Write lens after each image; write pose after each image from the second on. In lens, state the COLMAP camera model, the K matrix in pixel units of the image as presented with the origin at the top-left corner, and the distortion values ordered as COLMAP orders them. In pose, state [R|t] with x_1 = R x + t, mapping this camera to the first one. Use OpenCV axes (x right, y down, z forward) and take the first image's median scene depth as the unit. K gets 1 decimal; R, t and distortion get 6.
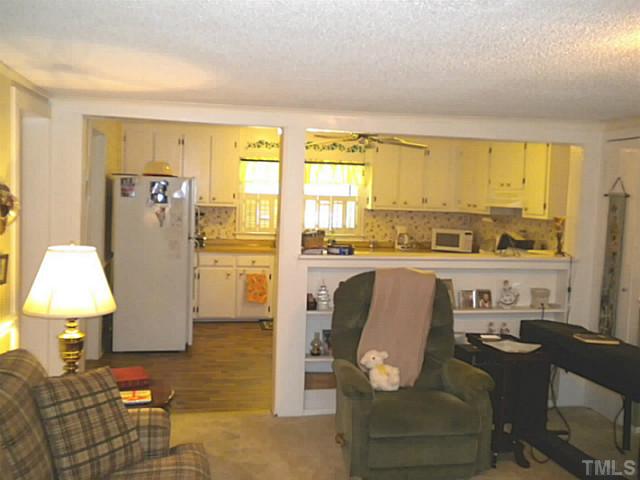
lens RADIAL K [[672.5, 0, 320.0], [0, 672.5, 240.0], [0, 0, 1]] dist [0.015970, 0.055569]
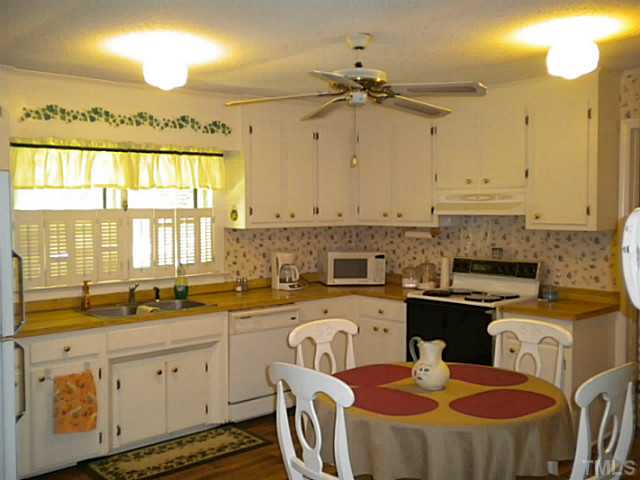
lens RADIAL K [[672.5, 0, 320.0], [0, 672.5, 240.0], [0, 0, 1]] dist [0.015970, 0.055569]
pose [[0.858178, -0.065441, 0.509163, -0.171650], [0.071534, 0.997409, 0.007626, -0.035065], [-0.508343, 0.029878, 0.860636, 0.443762]]
